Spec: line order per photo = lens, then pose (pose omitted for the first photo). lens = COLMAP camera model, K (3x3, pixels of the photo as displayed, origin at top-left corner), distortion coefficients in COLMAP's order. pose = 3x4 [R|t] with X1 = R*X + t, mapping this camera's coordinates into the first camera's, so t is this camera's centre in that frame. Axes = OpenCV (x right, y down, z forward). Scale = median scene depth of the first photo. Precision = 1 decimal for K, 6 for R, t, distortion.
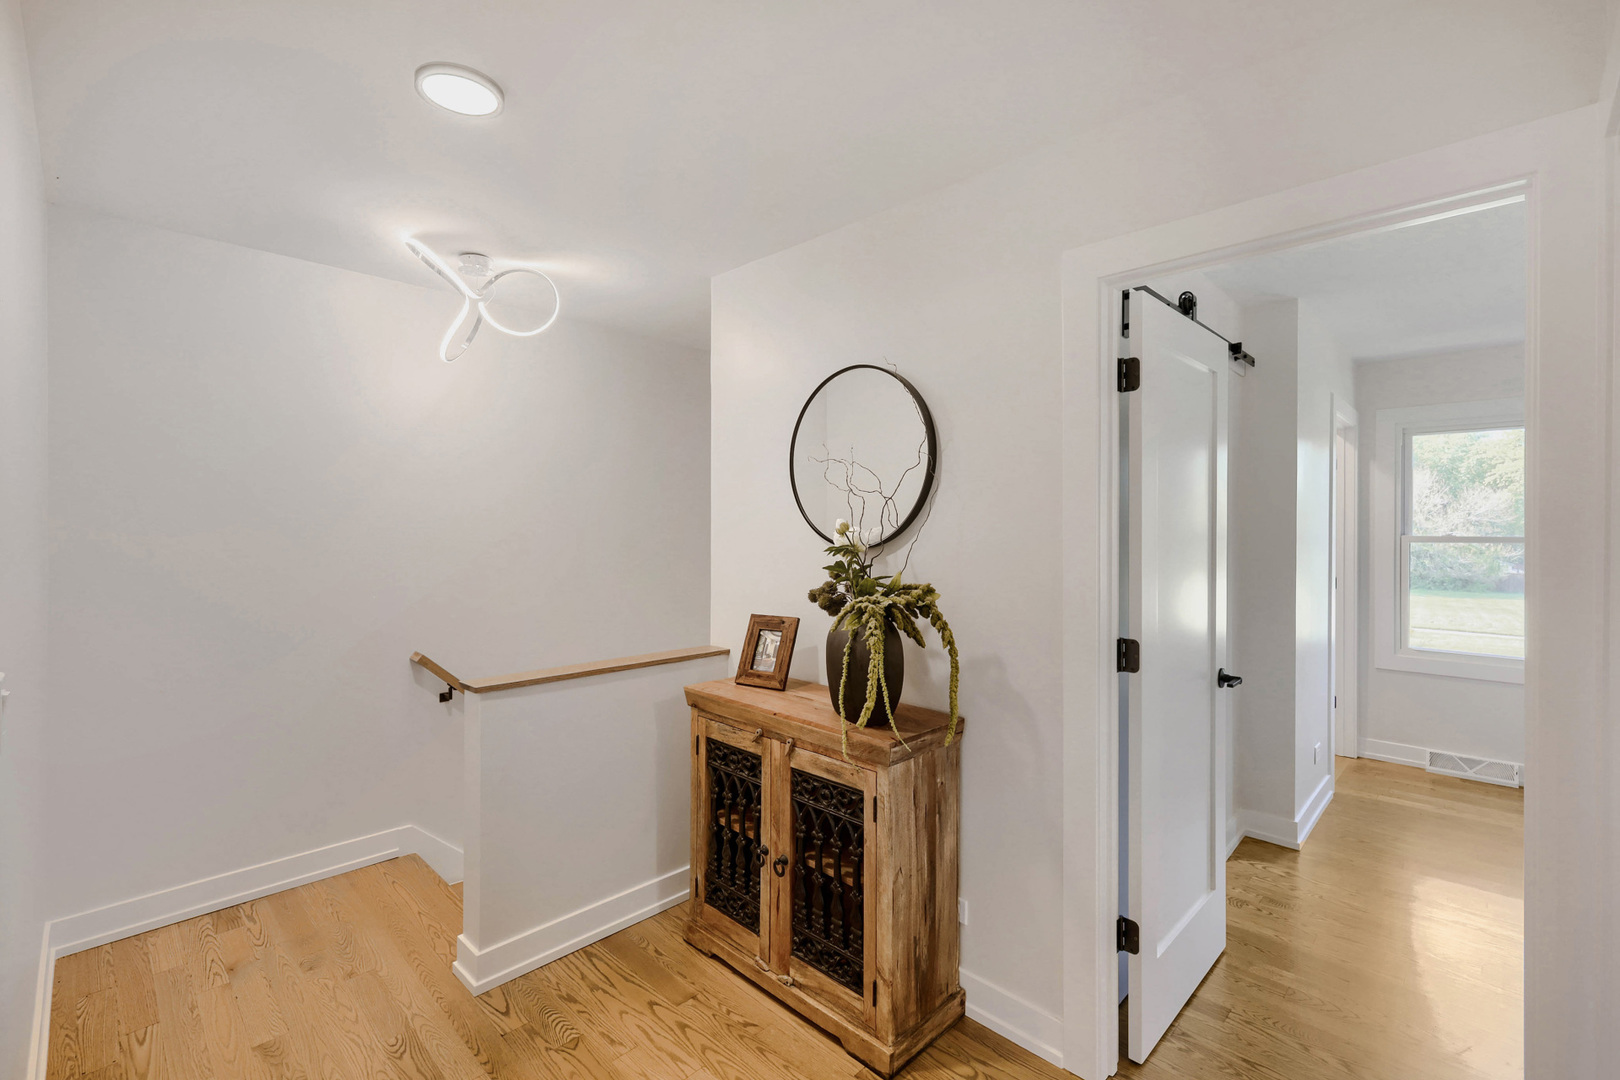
lens RADIAL K [[712.7, 0, 814.4], [0, 712.7, 538.7], [0, 0, 1]] dist [0.001517, 0.001093]
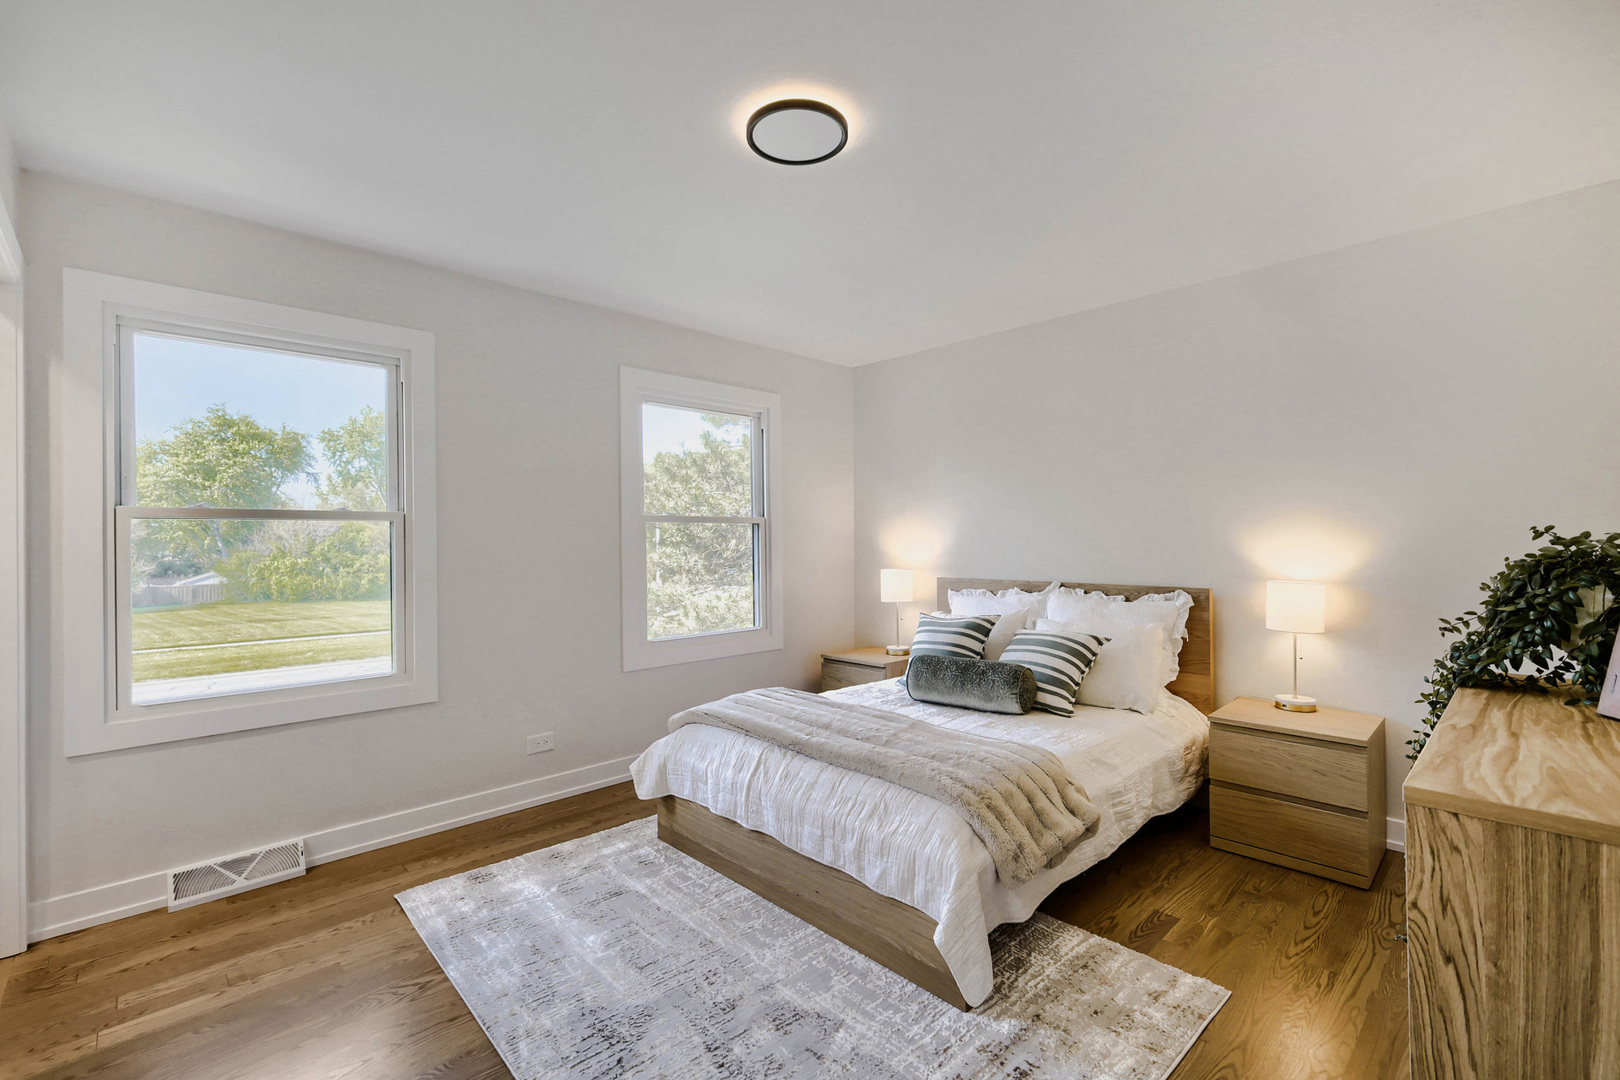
lens RADIAL K [[712.7, 0, 814.8], [0, 712.7, 531.2], [0, 0, 1]] dist [0.001517, 0.001093]
pose [[0.030147, -0.008616, 0.999508, 0.299694], [0.000877, 0.999963, 0.008594, 0.011479], [-0.999545, 0.000618, 0.030154, 0.466641]]
